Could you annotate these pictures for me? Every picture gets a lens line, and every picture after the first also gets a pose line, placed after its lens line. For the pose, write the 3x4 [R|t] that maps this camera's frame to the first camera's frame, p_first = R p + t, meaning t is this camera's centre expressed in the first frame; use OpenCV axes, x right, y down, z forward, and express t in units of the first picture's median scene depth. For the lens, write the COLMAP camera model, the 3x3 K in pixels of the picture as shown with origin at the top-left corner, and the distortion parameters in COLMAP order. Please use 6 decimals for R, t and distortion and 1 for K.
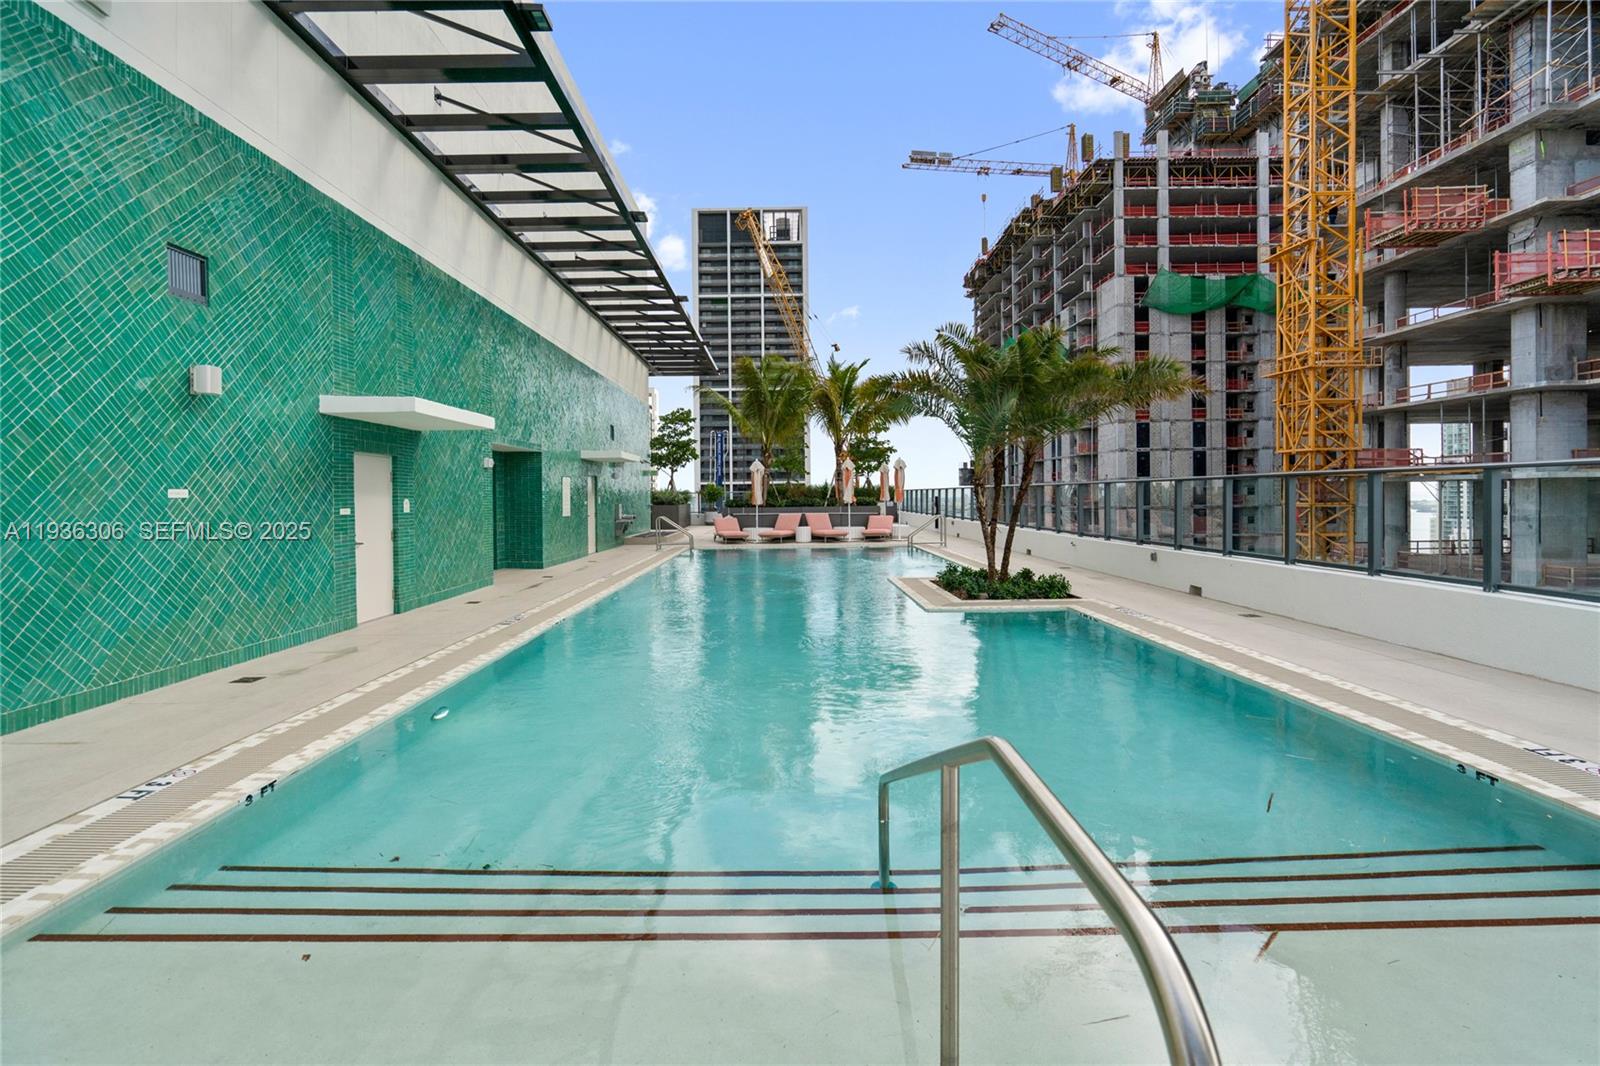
lens RADIAL K [[743.6, 0, 790.1], [0, 743.6, 506.9], [0, 0, 1]] dist [-0.006069, 0.002653]
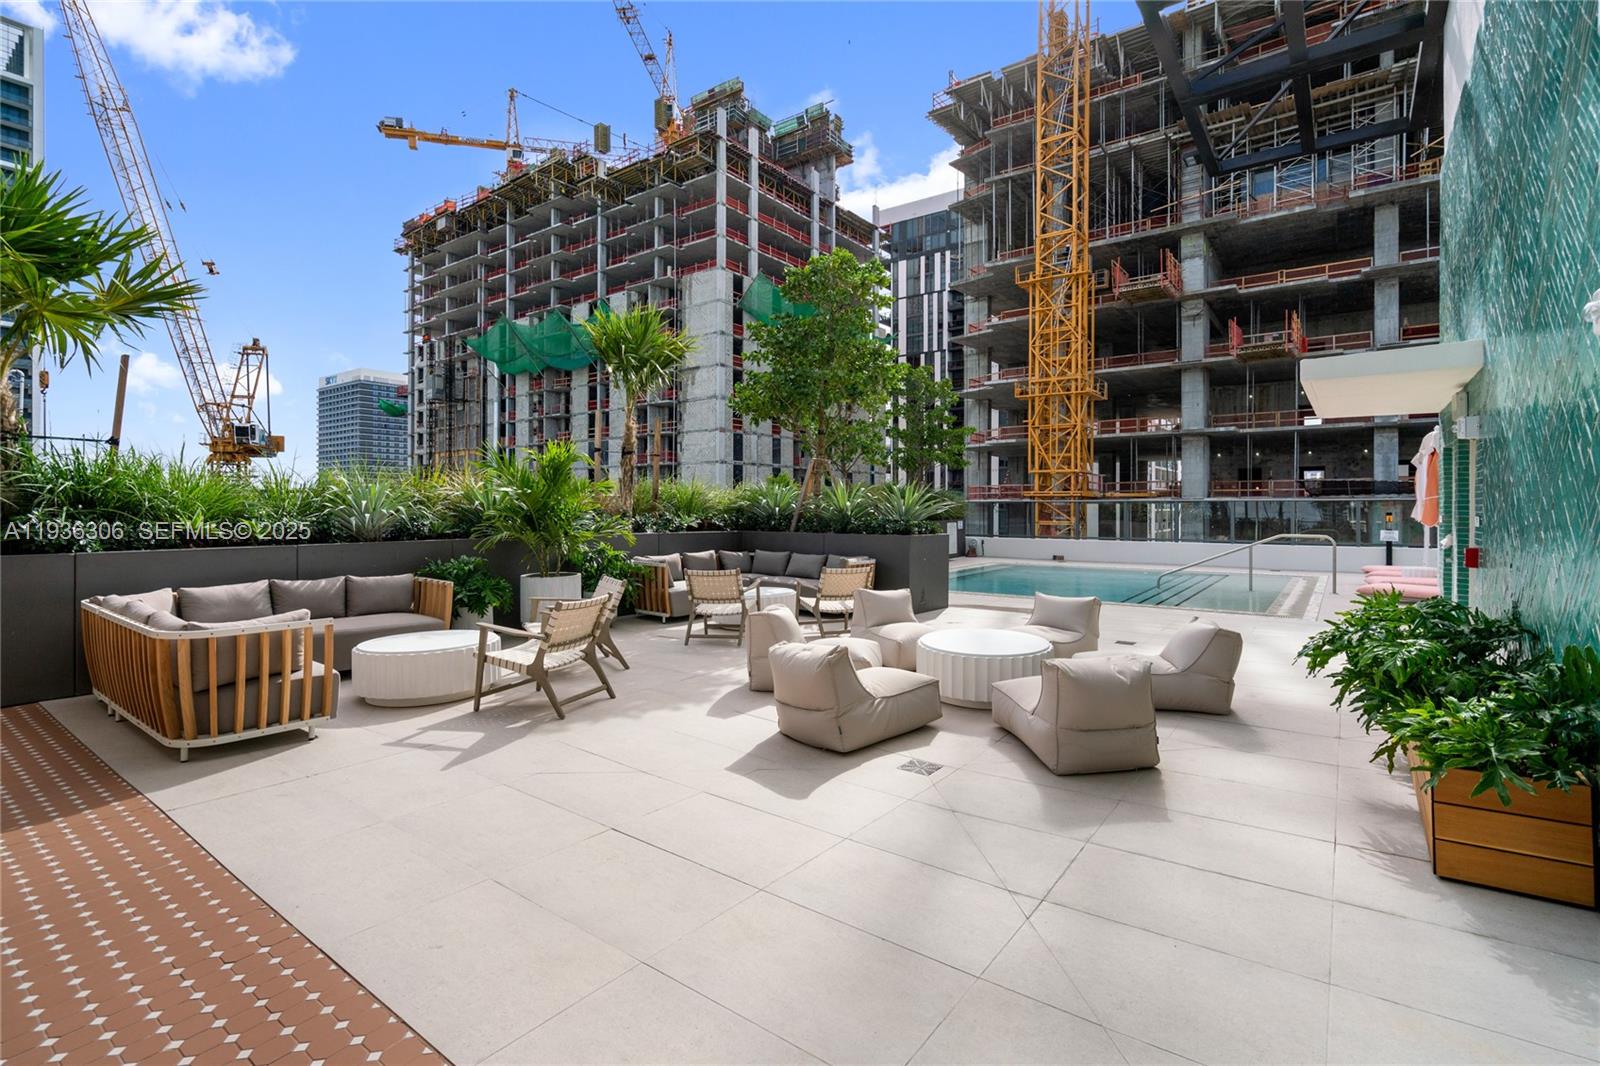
lens RADIAL K [[743.6, 0, 795.1], [0, 743.6, 523.8], [0, 0, 1]] dist [-0.006069, 0.002653]
pose [[0.605958, 0.006705, 0.795468, -0.343331], [-0.002015, 0.999974, -0.006893, 0.007463], [-0.795494, 0.002574, 0.605956, 0.603506]]
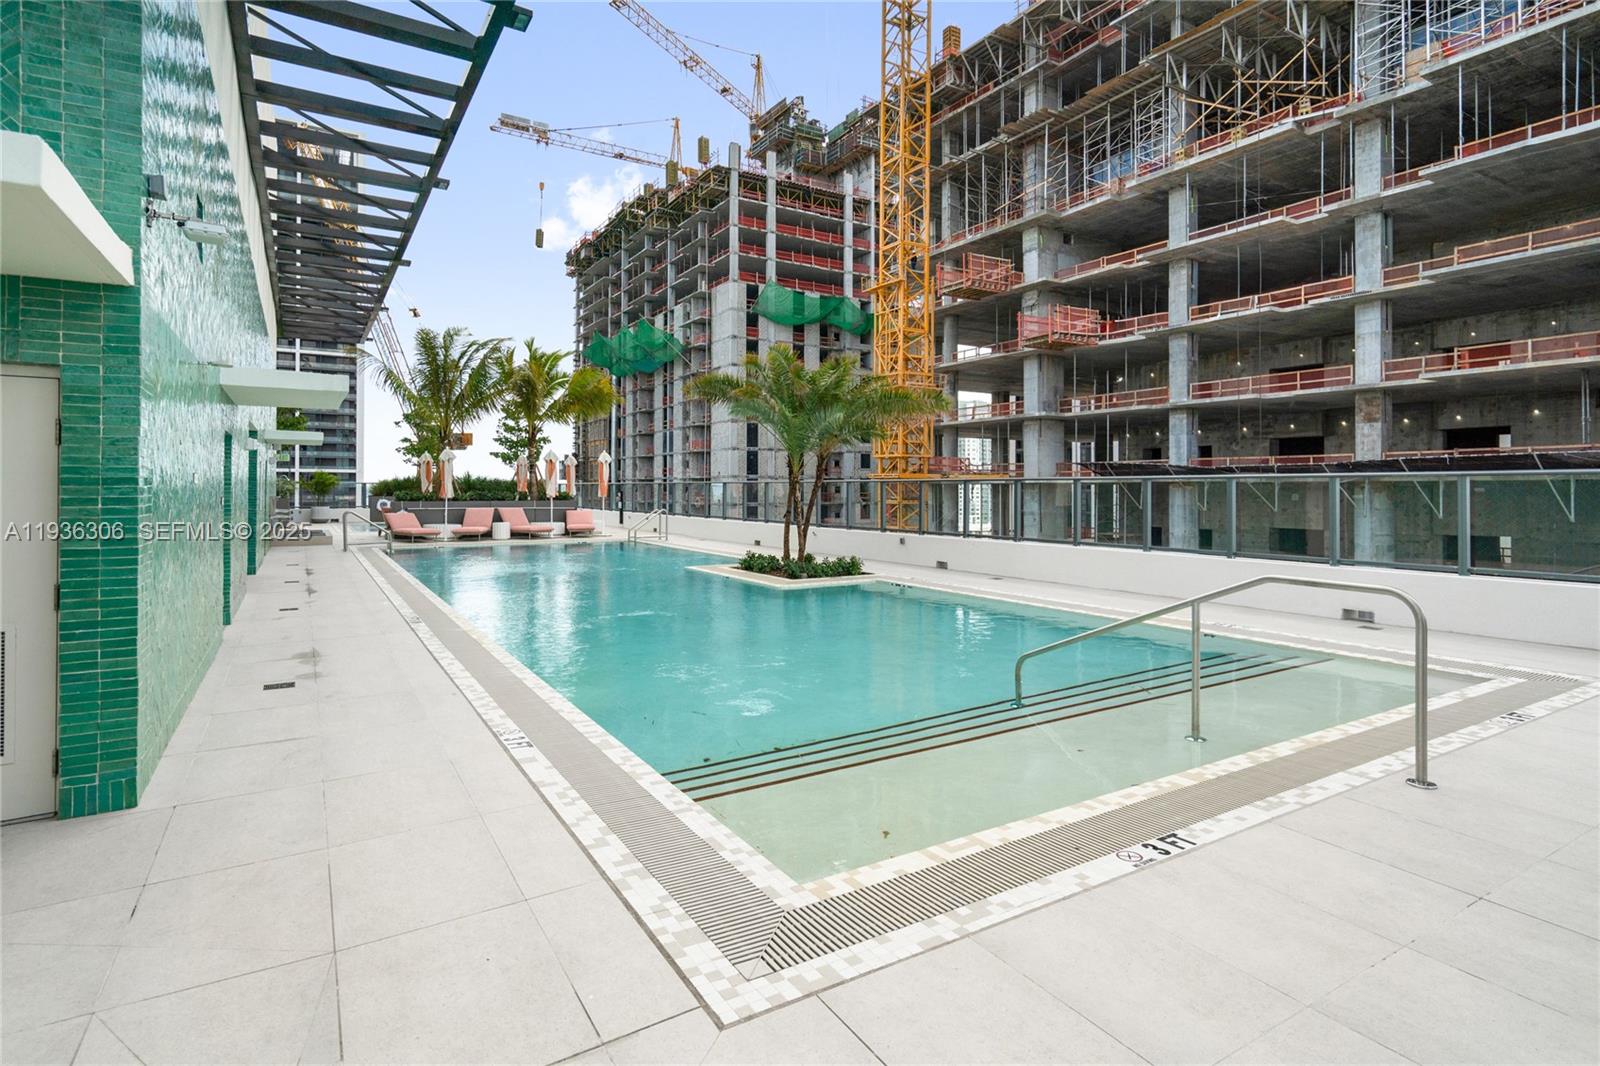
lens RADIAL K [[808.4, 0, 807.2], [0, 808.4, 496.3], [0, 0, 1]] dist [-0.012733, 0.000147]
pose [[0.851521, 0.009209, 0.524239, -0.092565], [-0.004911, 0.999942, -0.009588, 0.001033], [-0.524297, 0.005590, 0.851517, -0.023656]]
